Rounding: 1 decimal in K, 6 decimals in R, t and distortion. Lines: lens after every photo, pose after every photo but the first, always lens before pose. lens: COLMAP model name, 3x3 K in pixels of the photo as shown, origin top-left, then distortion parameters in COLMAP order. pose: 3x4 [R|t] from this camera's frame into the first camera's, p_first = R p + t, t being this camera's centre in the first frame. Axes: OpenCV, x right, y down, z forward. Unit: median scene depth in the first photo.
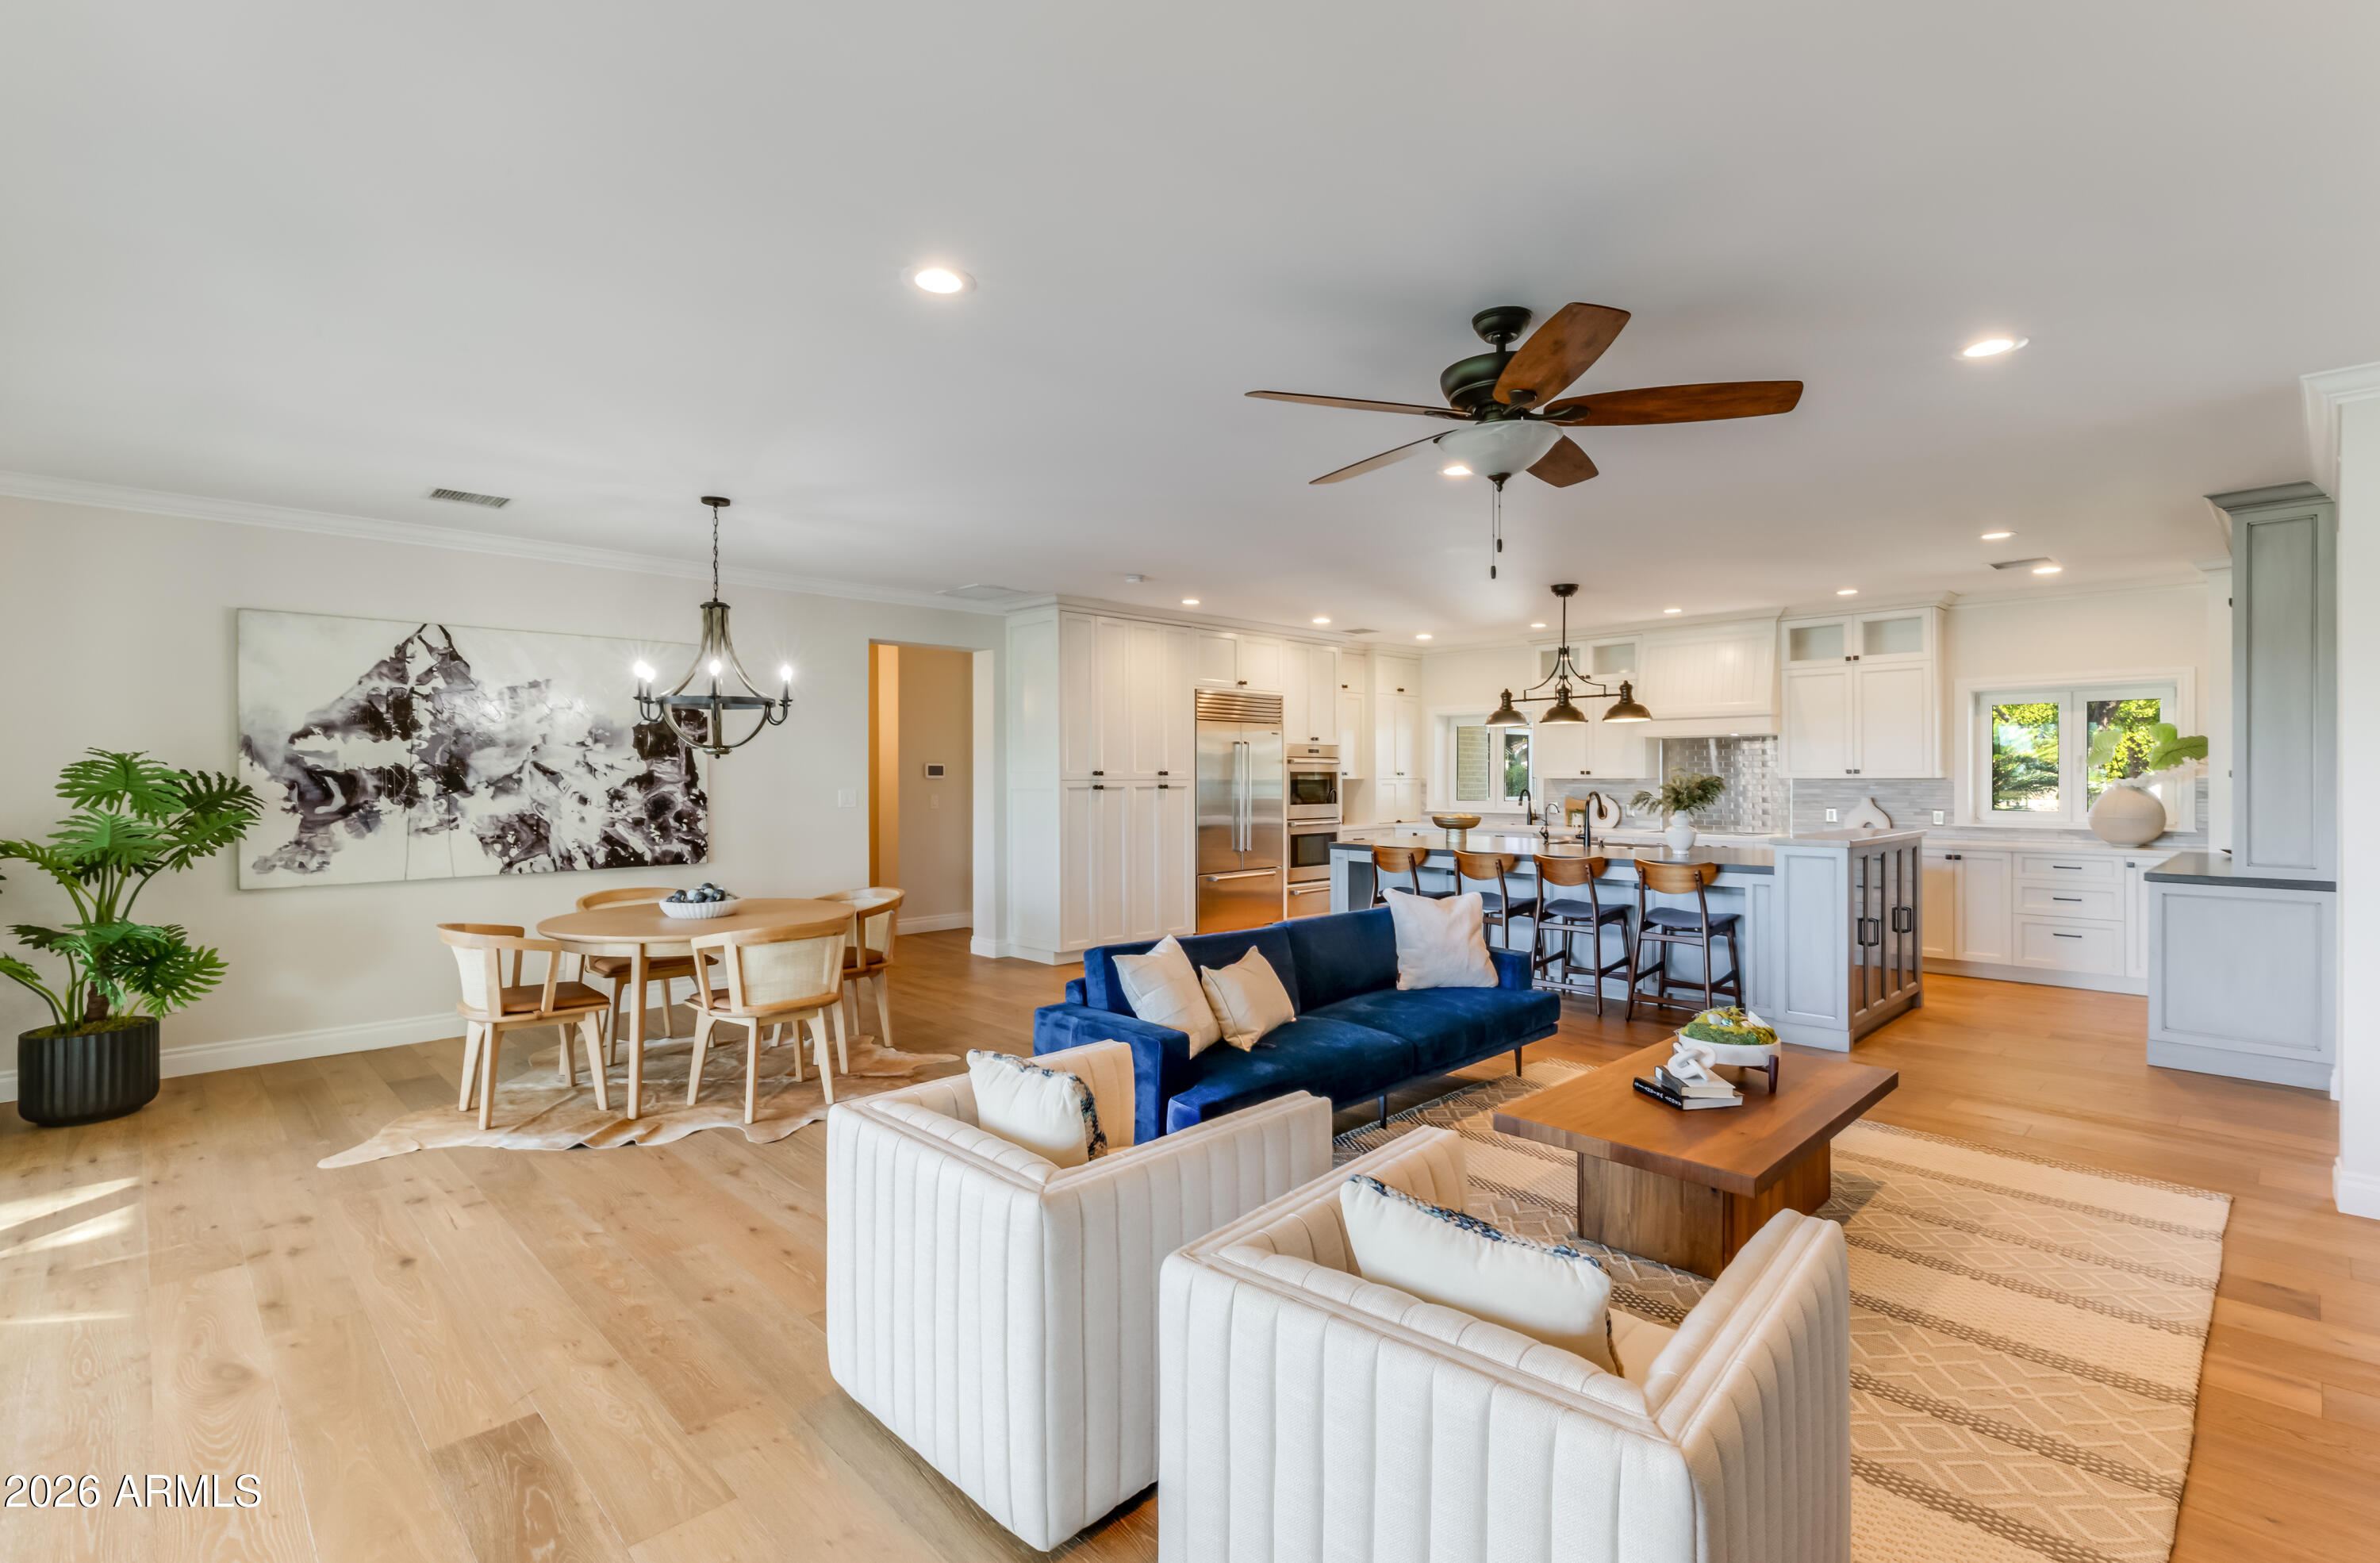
lens RADIAL K [[1085.3, 0, 1194.7], [0, 1085.3, 795.0], [0, 0, 1]] dist [0.002018, 0.000559]
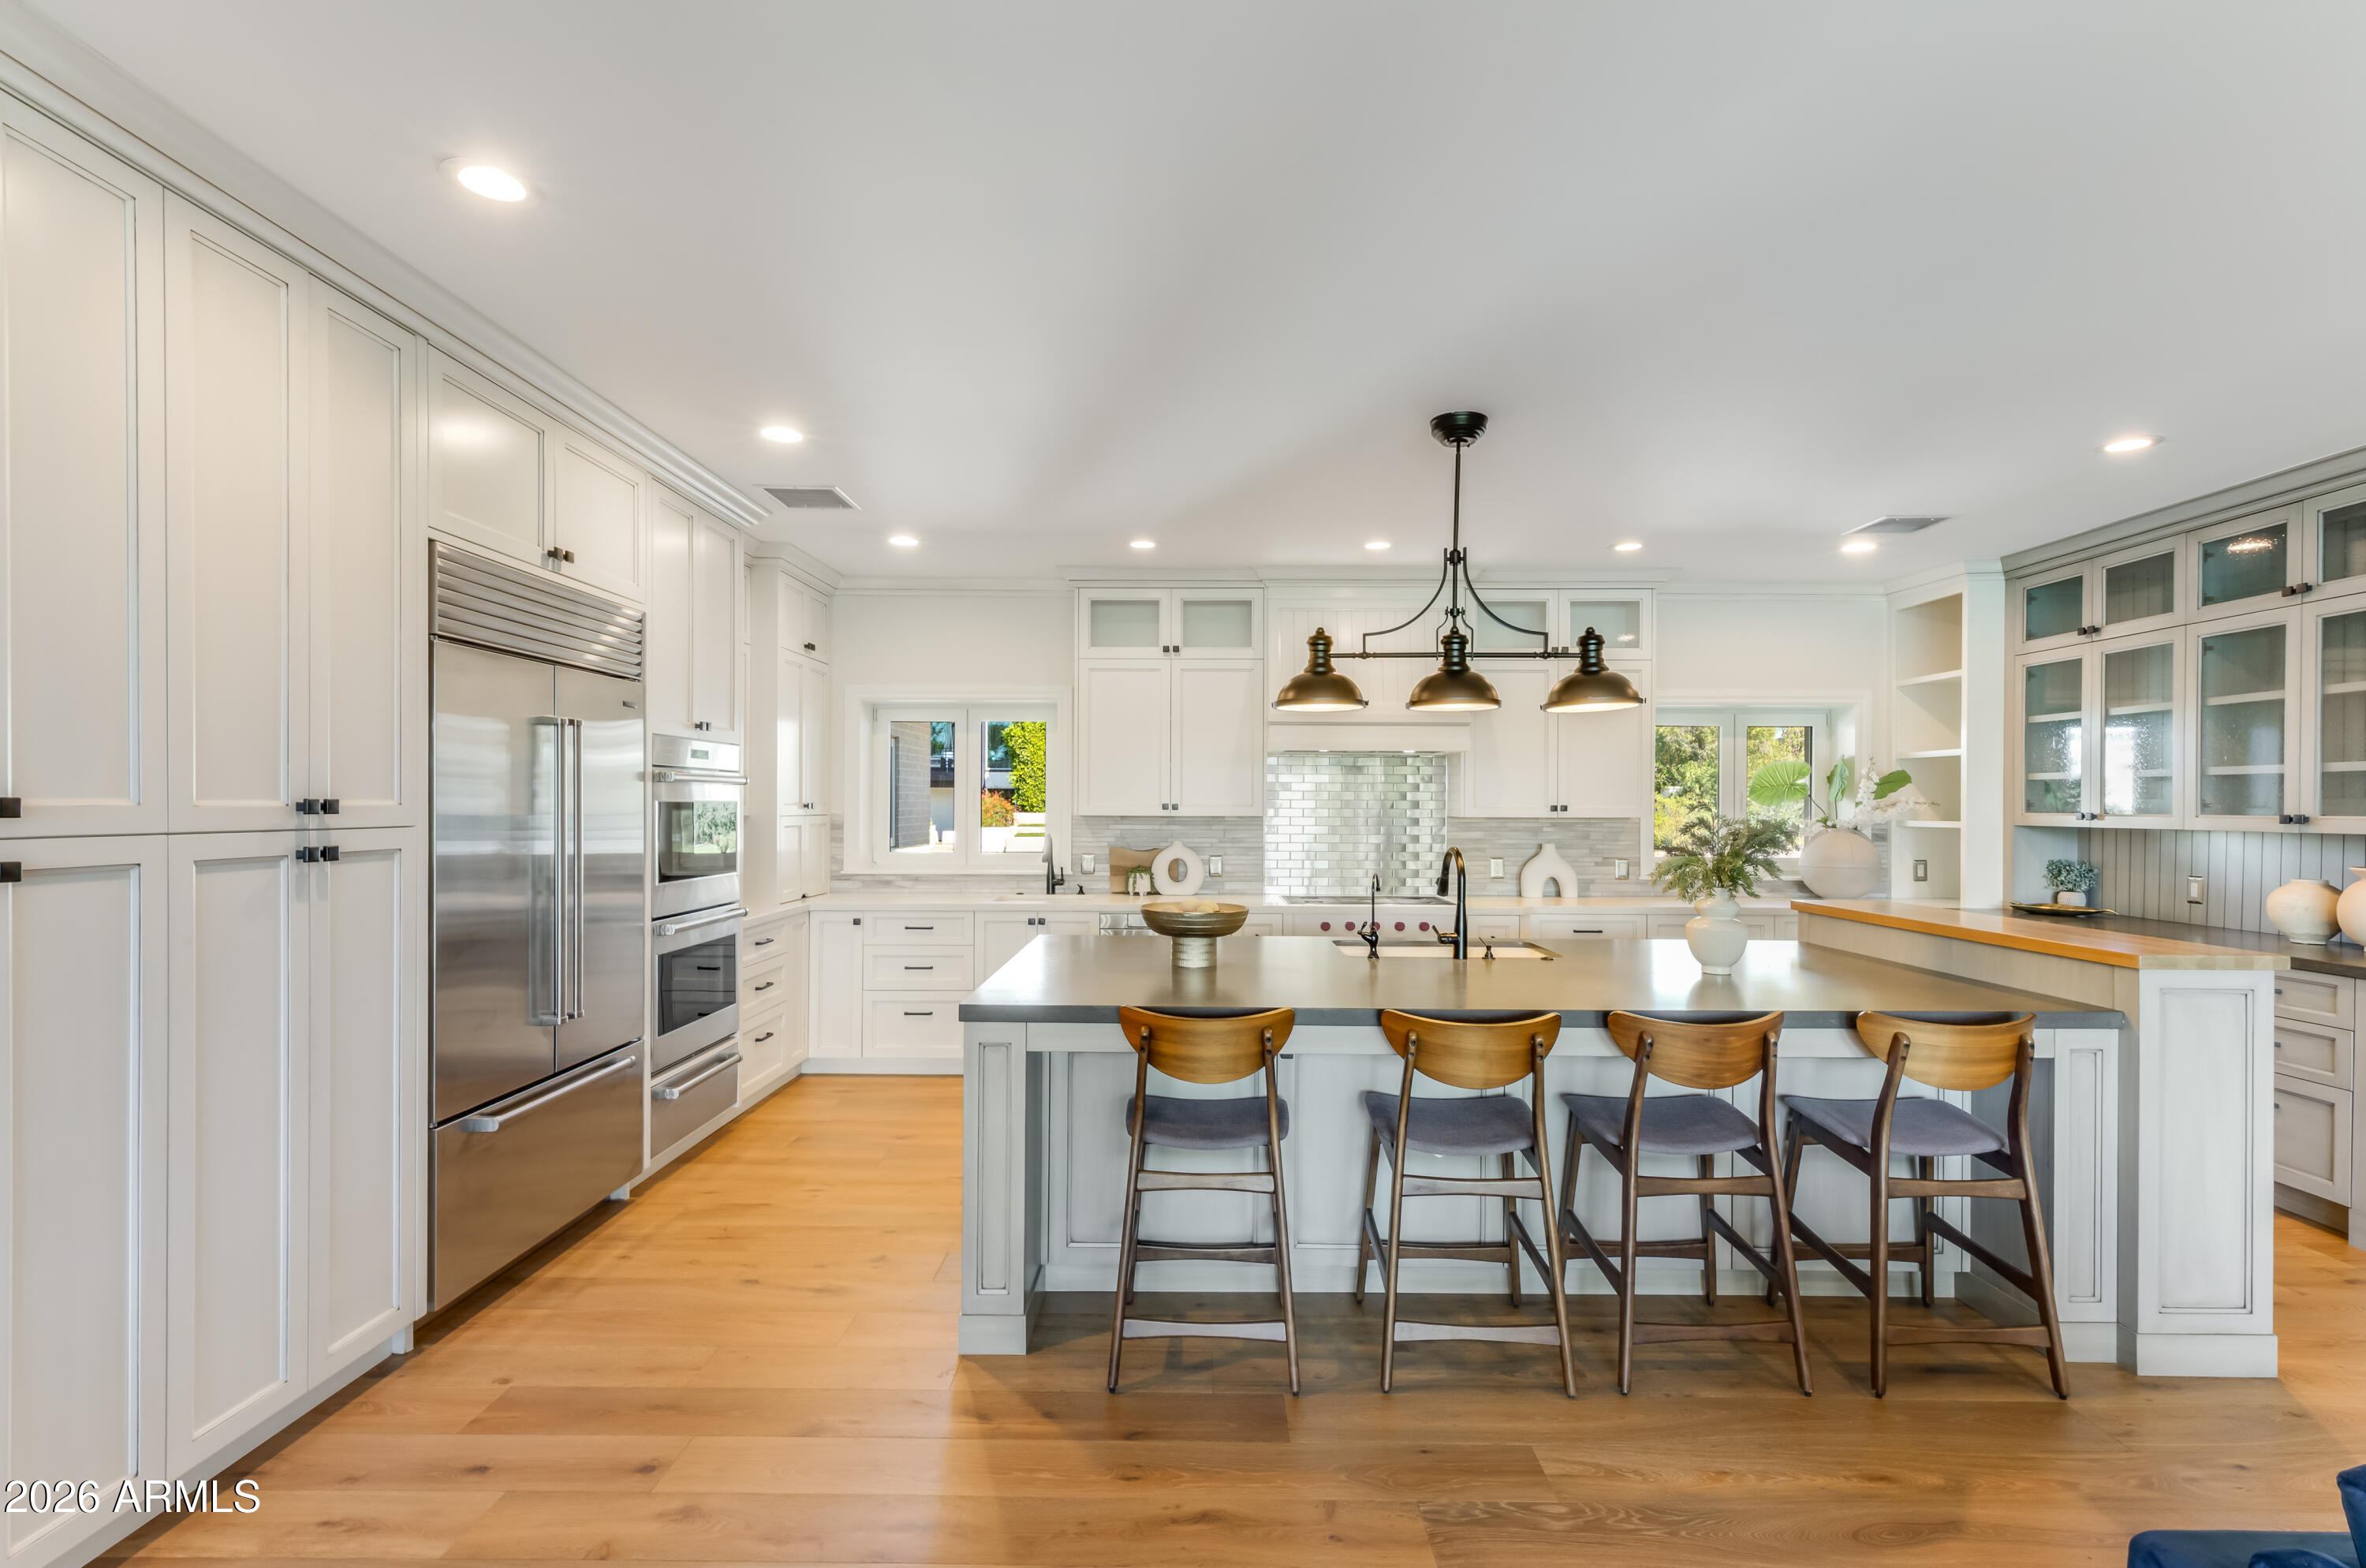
lens RADIAL K [[1076.3, 0, 1187.6], [0, 1076.3, 808.0], [0, 0, 1]] dist [0.000686, 0.000519]
pose [[0.702543, 0.003089, 0.711635, -0.074995], [0.005330, 0.999940, -0.009603, -0.016974], [-0.711622, 0.010539, 0.702484, 0.700533]]
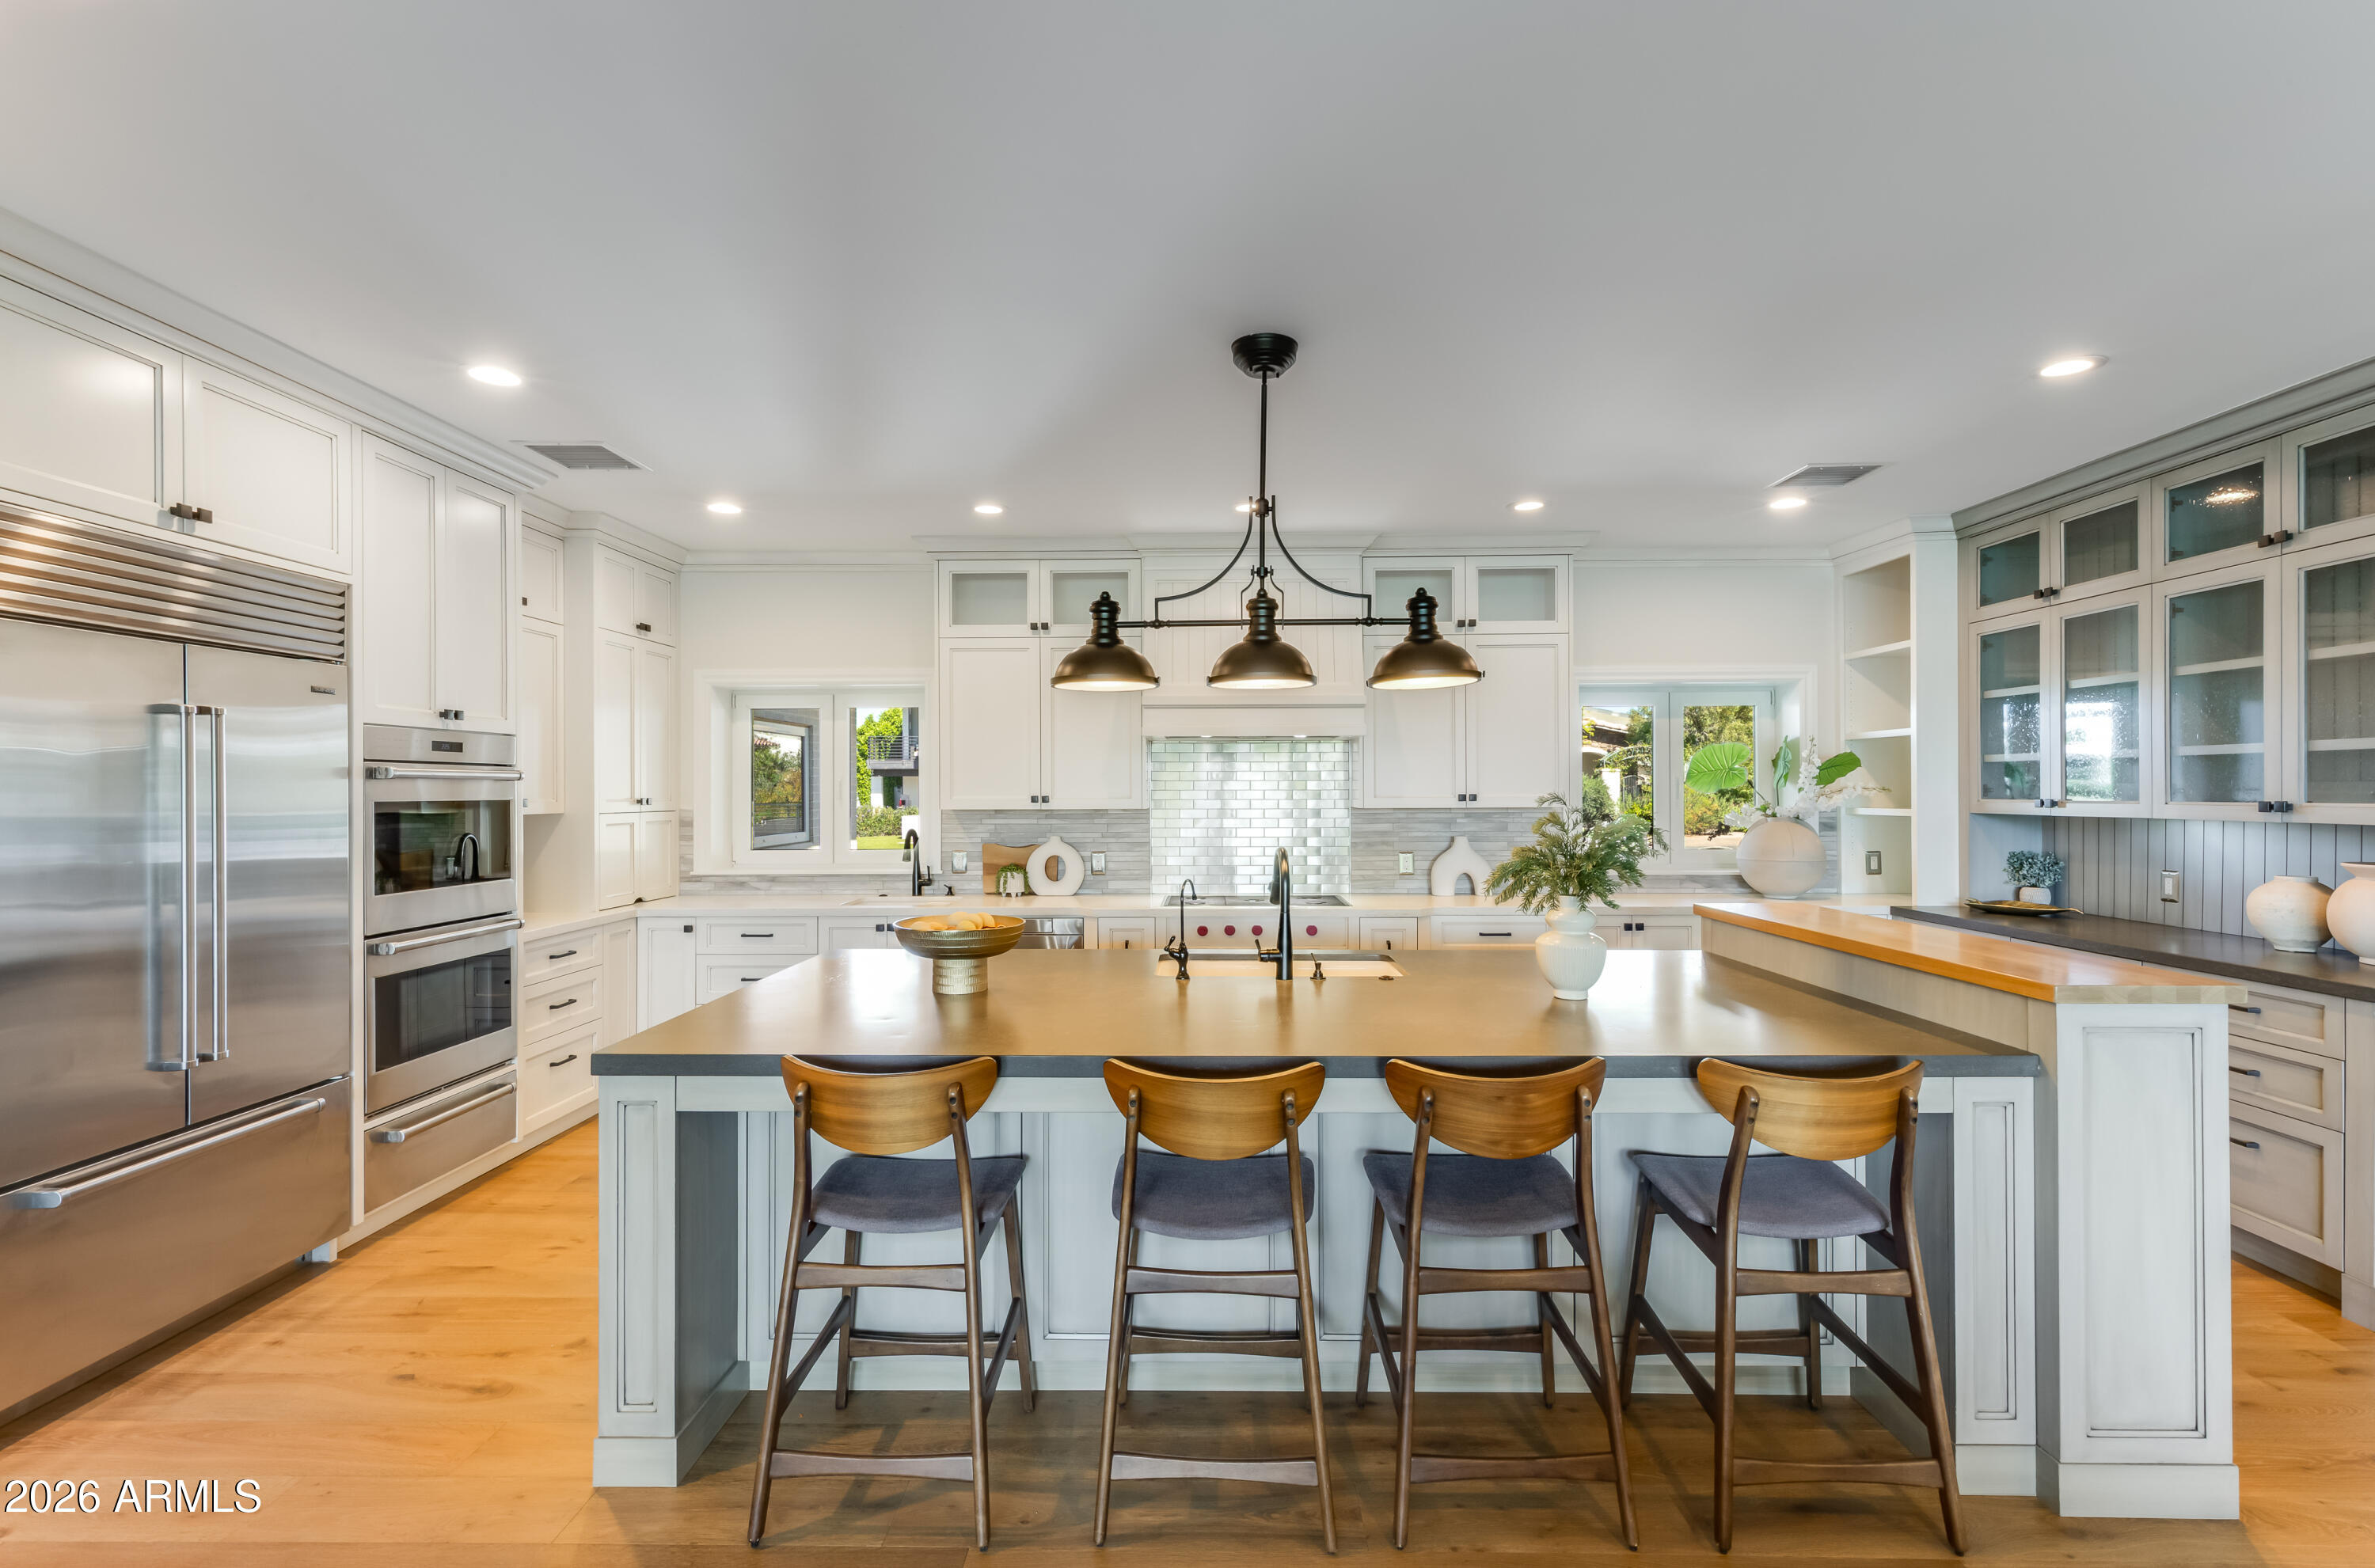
lens RADIAL K [[1073.7, 0, 1186.6], [0, 1073.7, 789.5], [0, 0, 1]] dist [0.003121, -0.000006]
pose [[0.710069, 0.000552, 0.704131, 0.034728], [0.013288, 0.999811, -0.014183, -0.020369], [-0.704006, 0.019427, 0.709928, 0.686857]]
